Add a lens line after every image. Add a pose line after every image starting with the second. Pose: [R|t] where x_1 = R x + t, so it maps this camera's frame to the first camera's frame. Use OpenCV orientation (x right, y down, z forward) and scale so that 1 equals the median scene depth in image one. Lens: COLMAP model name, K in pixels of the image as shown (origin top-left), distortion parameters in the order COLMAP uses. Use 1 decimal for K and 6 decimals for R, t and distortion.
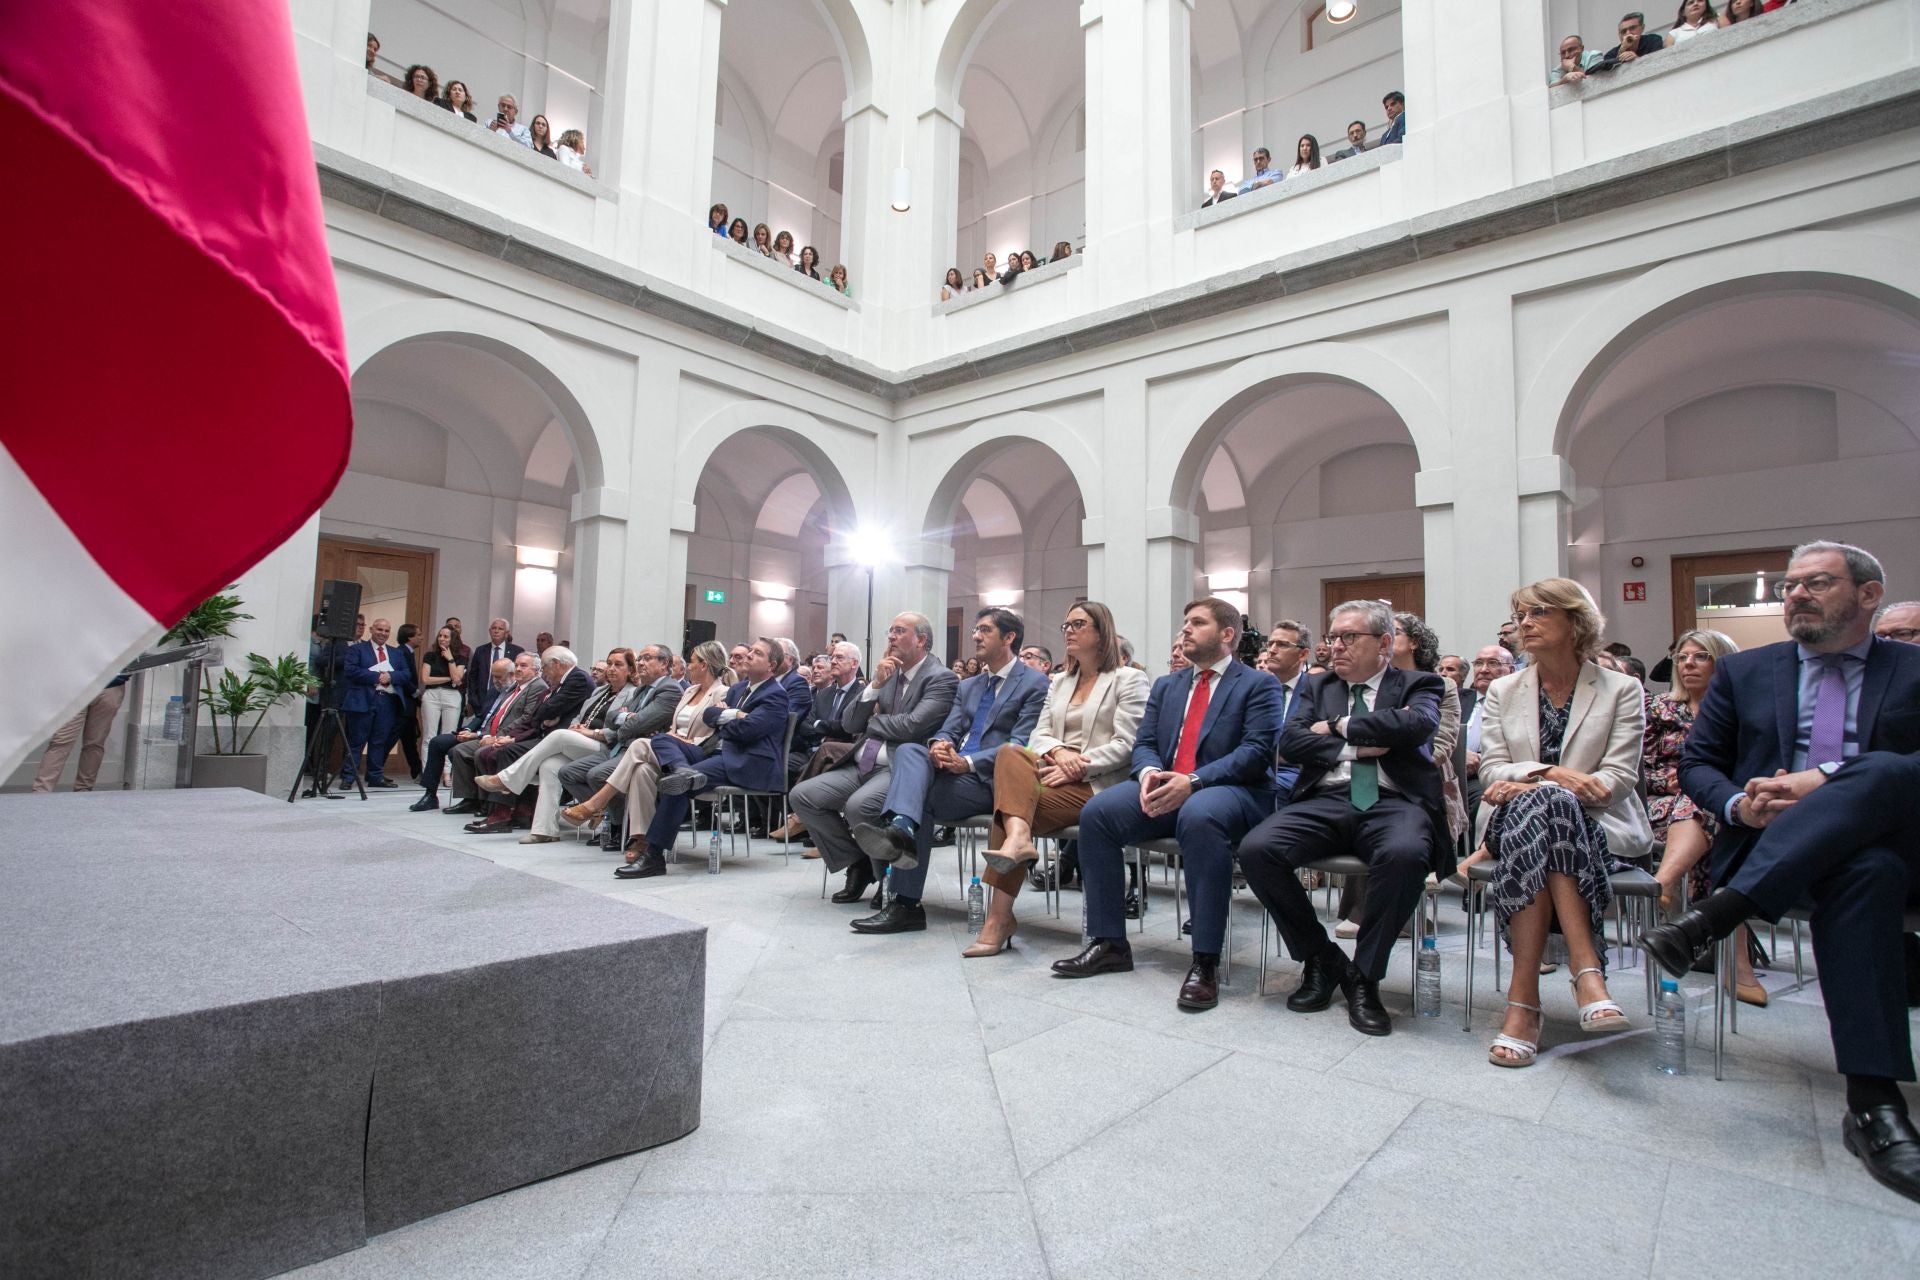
lens RADIAL K [[965.0, 0, 990.2], [0, 965.0, 647.4], [0, 0, 1]] dist [-0.033965, 0.007592]
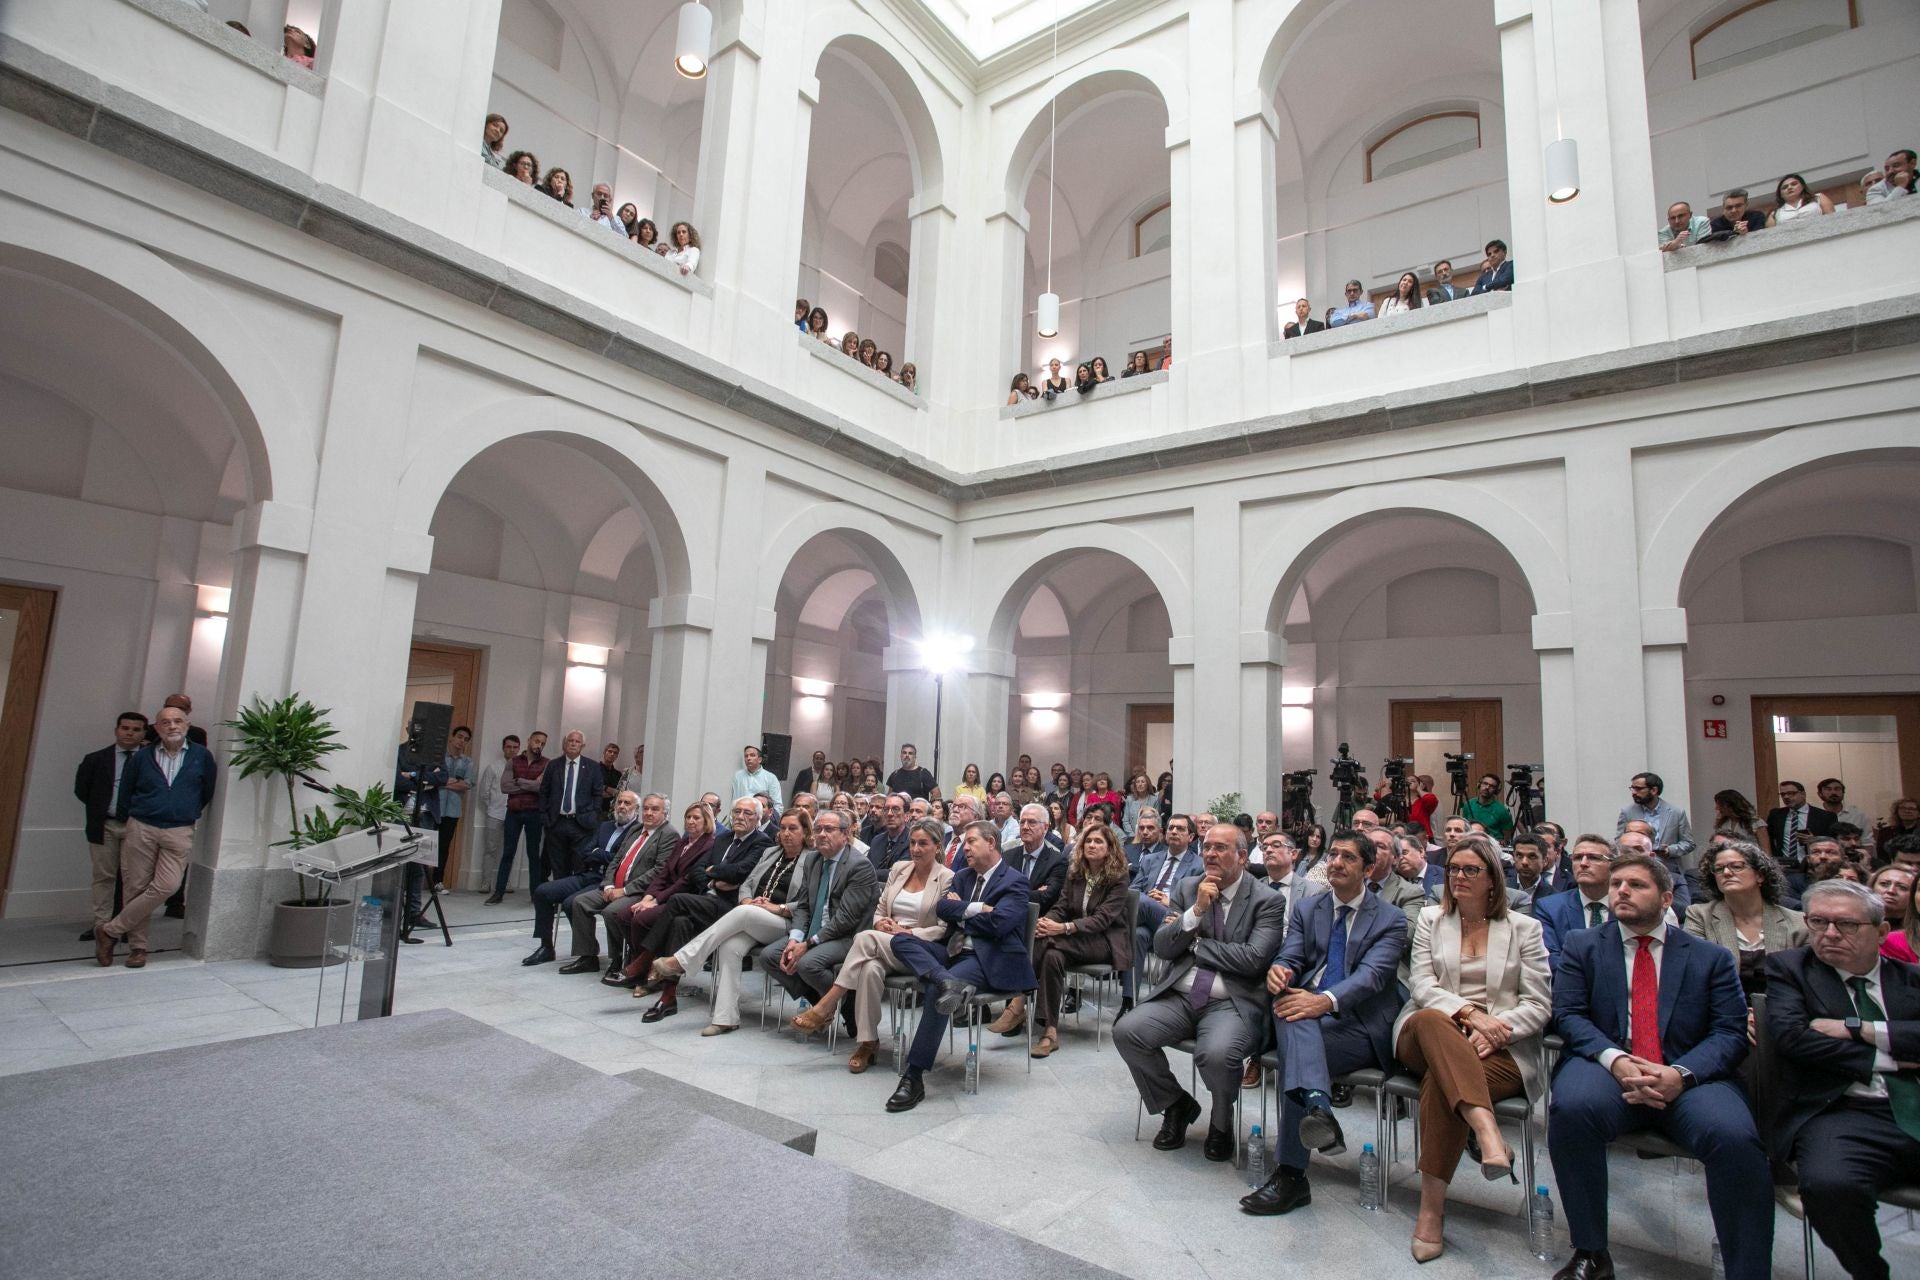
lens RADIAL K [[965.0, 0, 953.5], [0, 965.0, 627.5], [0, 0, 1]] dist [-0.033965, 0.007592]
pose [[0.997443, 0.032225, 0.063783, -0.211623], [-0.027861, 0.997285, -0.068167, -0.079834], [-0.065807, 0.066216, 0.995633, 0.042829]]
